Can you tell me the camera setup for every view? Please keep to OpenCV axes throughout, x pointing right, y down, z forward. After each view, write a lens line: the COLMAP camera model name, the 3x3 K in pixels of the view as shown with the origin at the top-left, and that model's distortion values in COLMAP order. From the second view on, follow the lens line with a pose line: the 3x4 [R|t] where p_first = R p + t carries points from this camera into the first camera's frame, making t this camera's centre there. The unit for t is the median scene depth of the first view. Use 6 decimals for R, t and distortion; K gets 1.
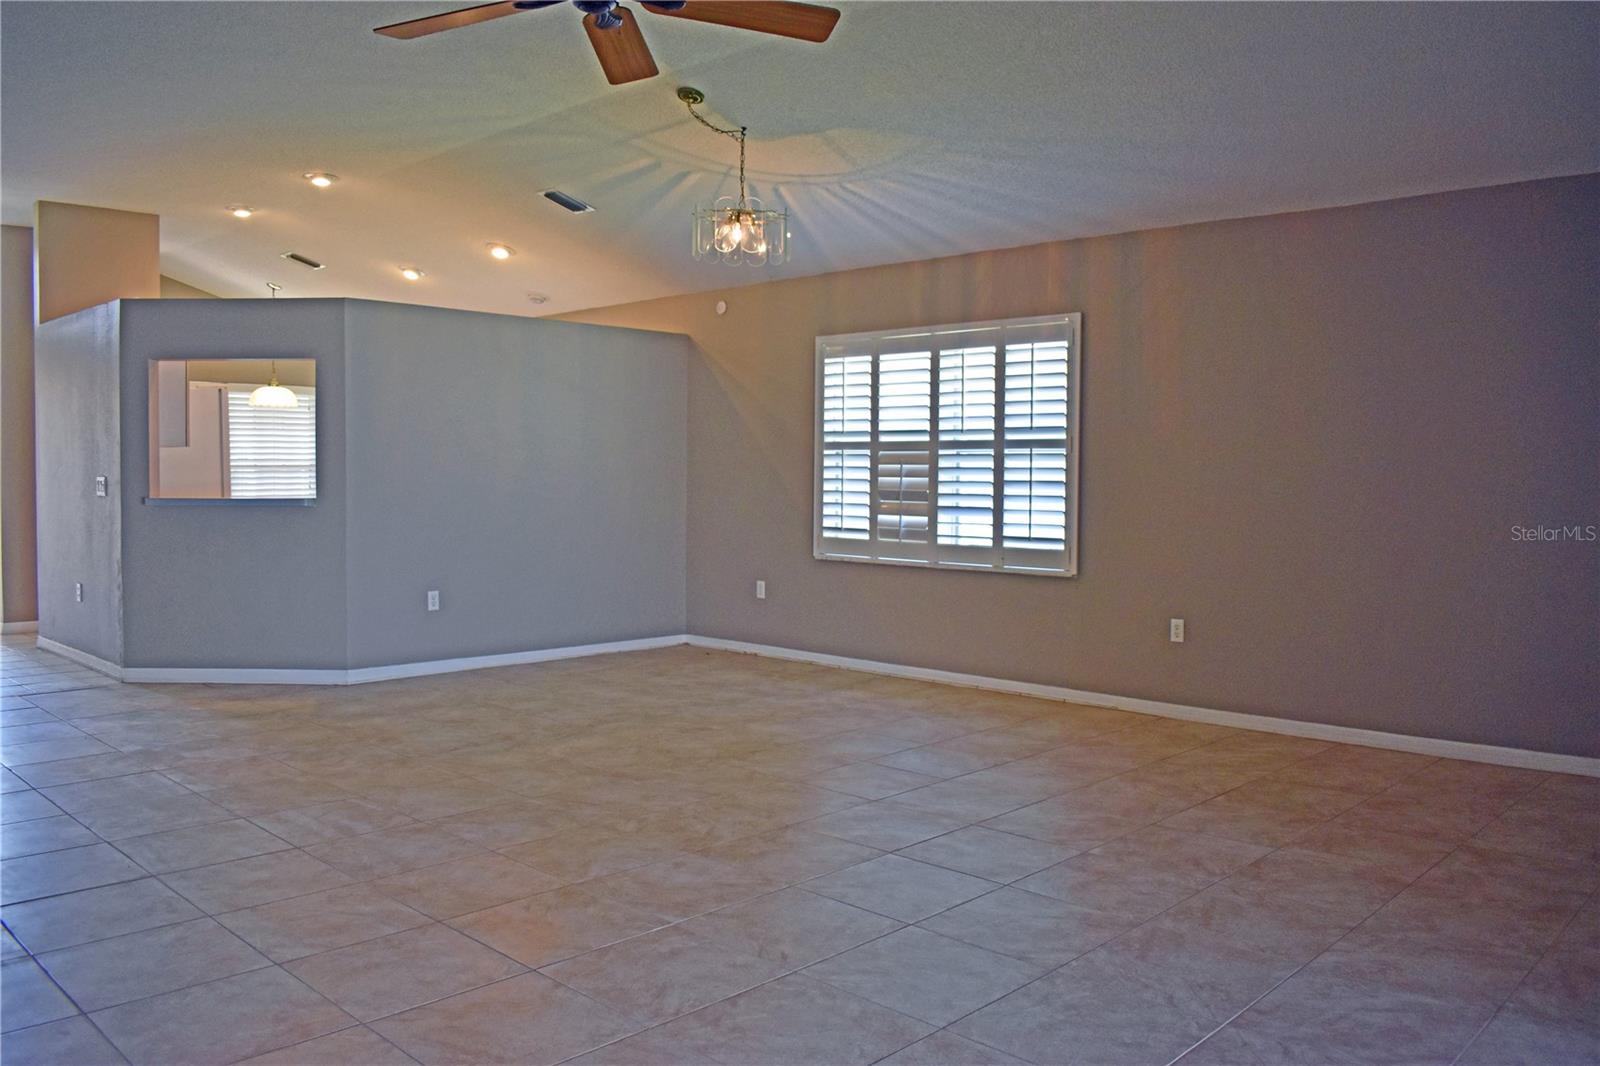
lens RADIAL K [[1243.4, 0, 800.0], [0, 1243.4, 533.0], [0, 0, 1]] dist [-0.096869, 0.015207]
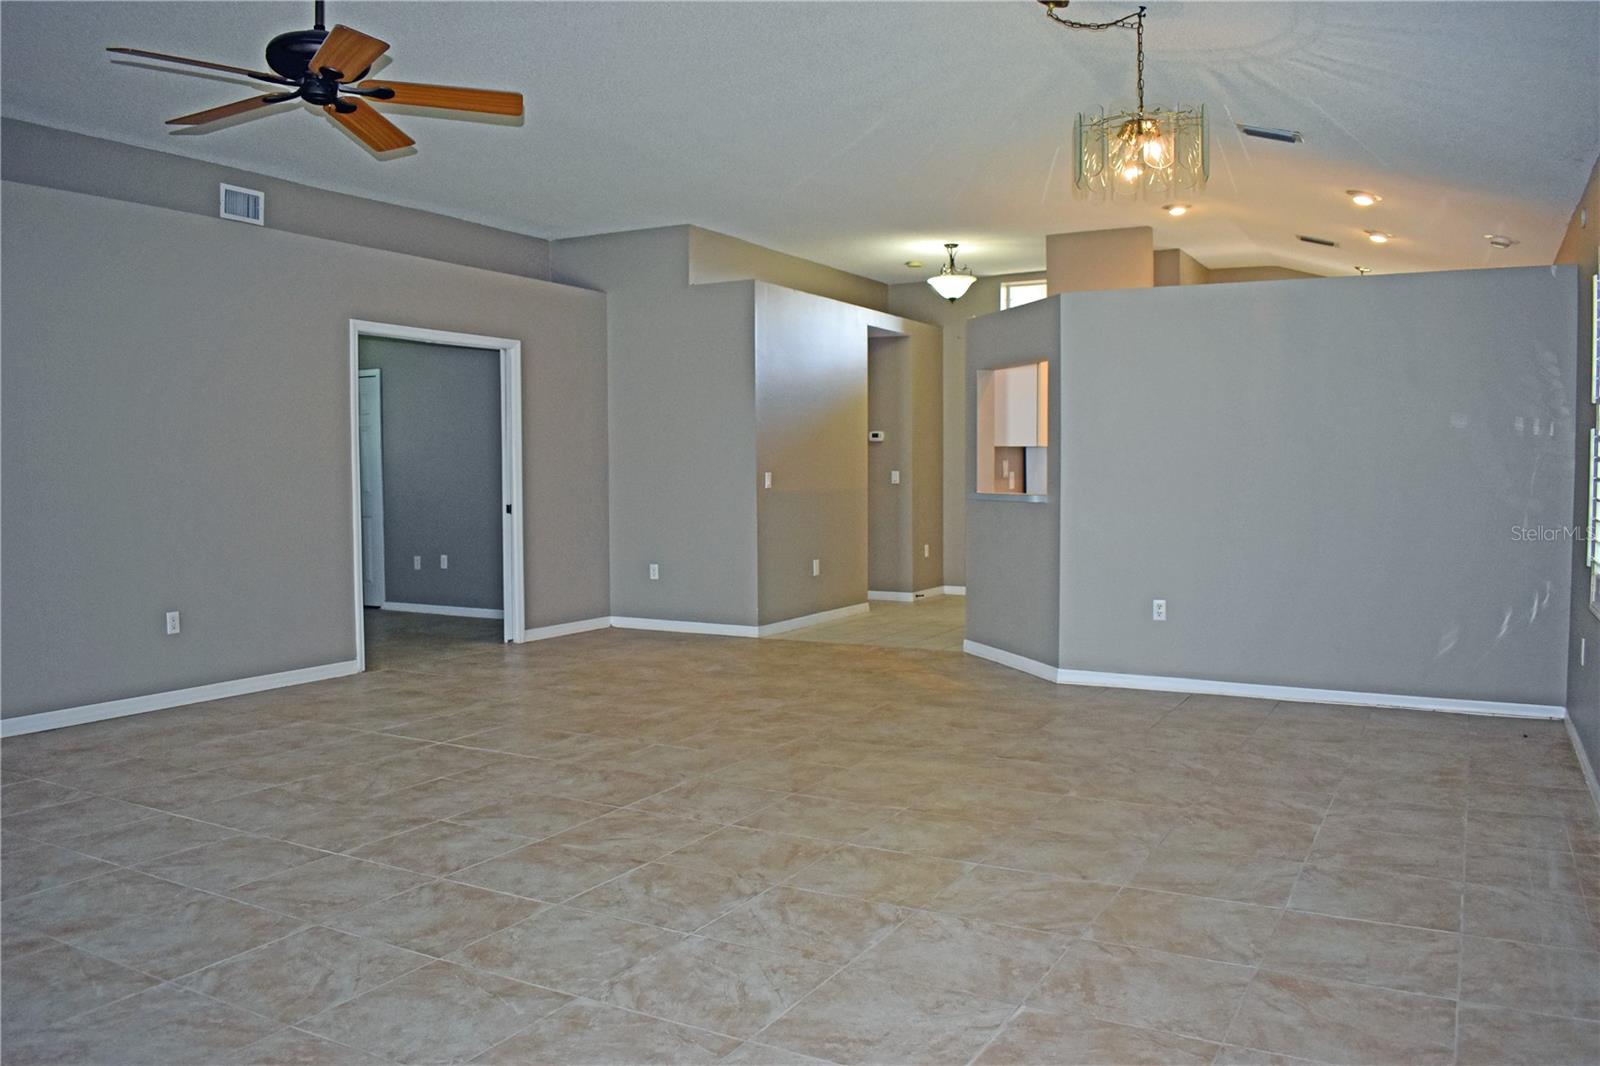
lens RADIAL K [[1243.4, 0, 800.0], [0, 1243.4, 533.0], [0, 0, 1]] dist [-0.096869, 0.015207]
pose [[0.256148, 0.042506, -0.965703, 0.810577], [-0.041492, 0.998595, 0.032949, -0.033687], [0.965747, 0.031629, 0.257552, 0.803345]]
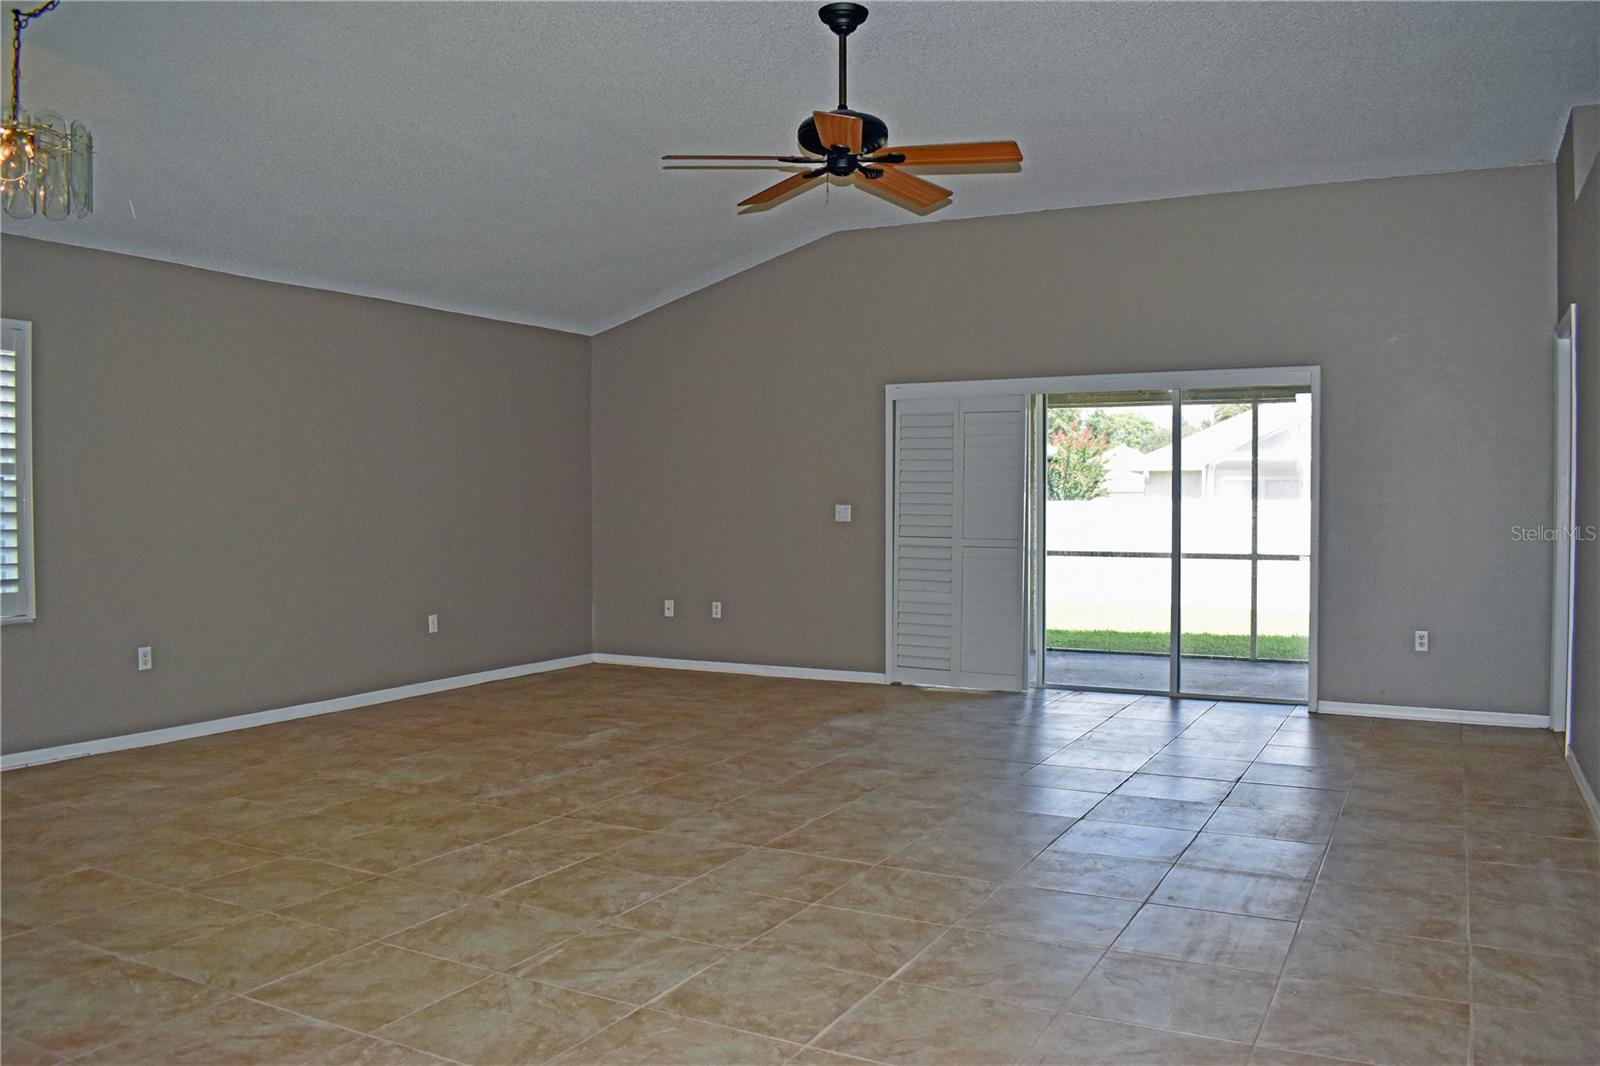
lens RADIAL K [[1243.4, 0, 800.0], [0, 1243.4, 533.0], [0, 0, 1]] dist [-0.096869, 0.015207]
pose [[-0.273047, -0.031738, 0.961477, -1.054298], [0.047066, 0.997818, 0.046304, -0.057955], [-0.960849, 0.057896, -0.270957, 0.999249]]
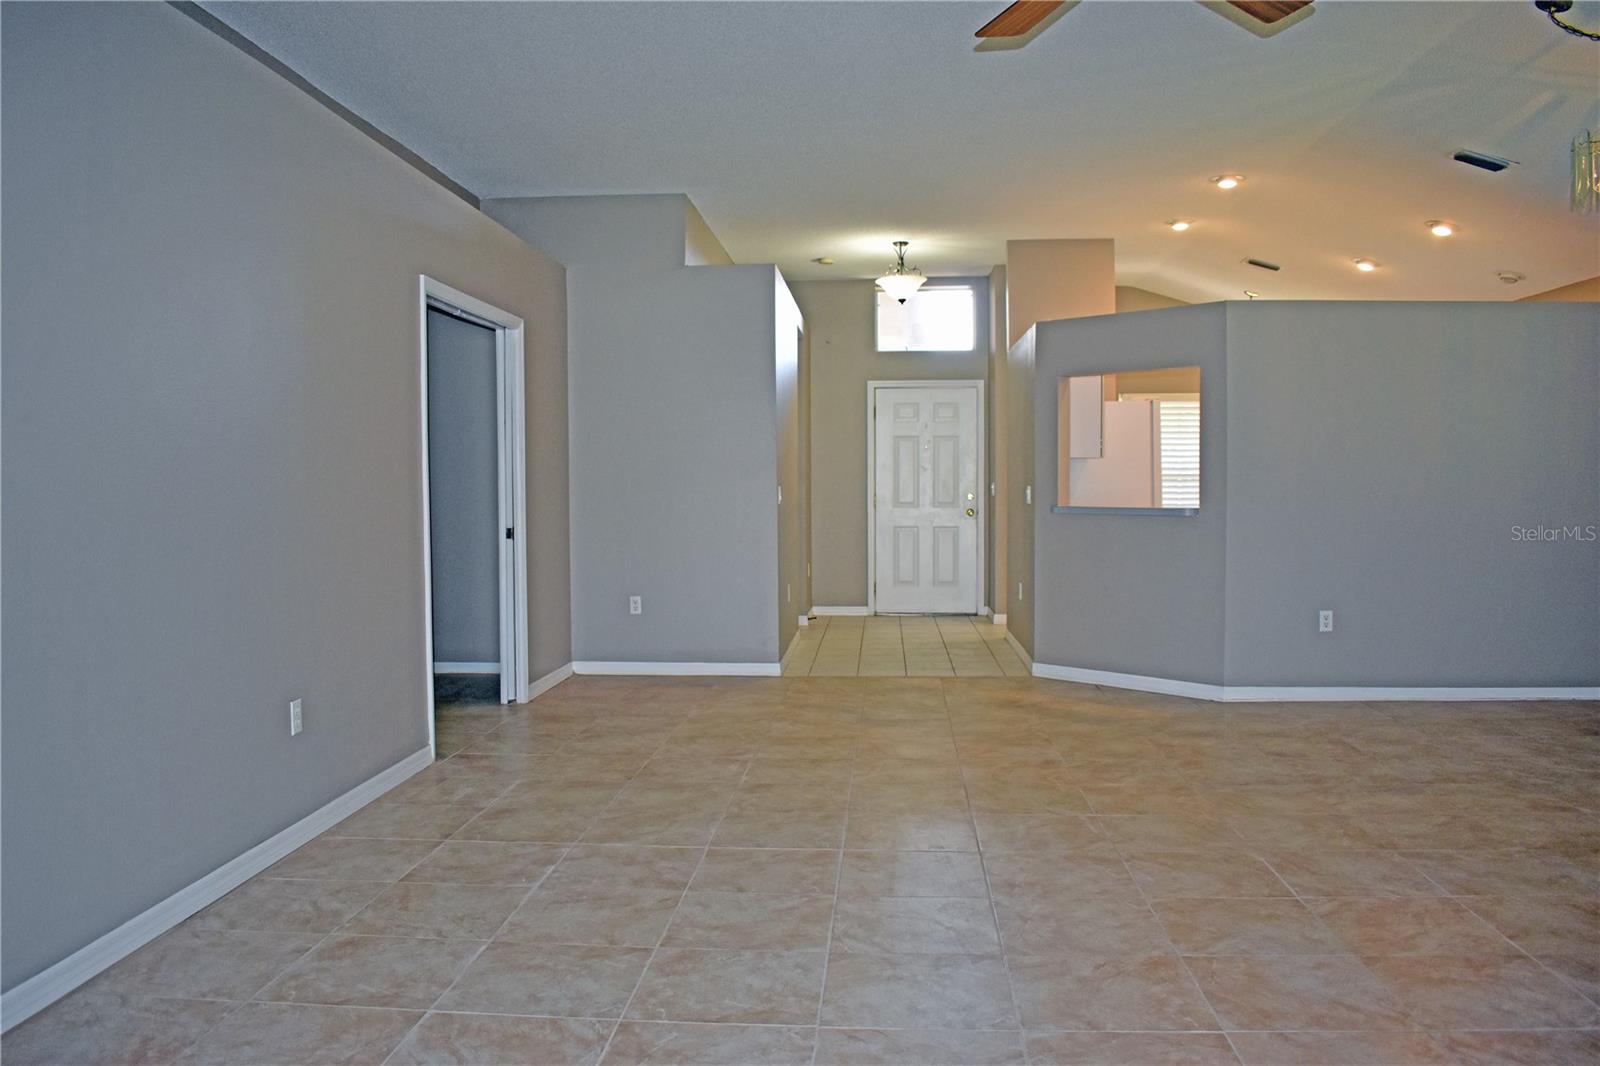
lens RADIAL K [[1243.4, 0, 800.0], [0, 1243.4, 533.0], [0, 0, 1]] dist [-0.096869, 0.015207]
pose [[0.638890, 0.022430, -0.768971, 0.237211], [-0.027428, 0.999603, 0.006369, -0.009234], [0.768809, 0.017022, 0.639252, 0.186791]]
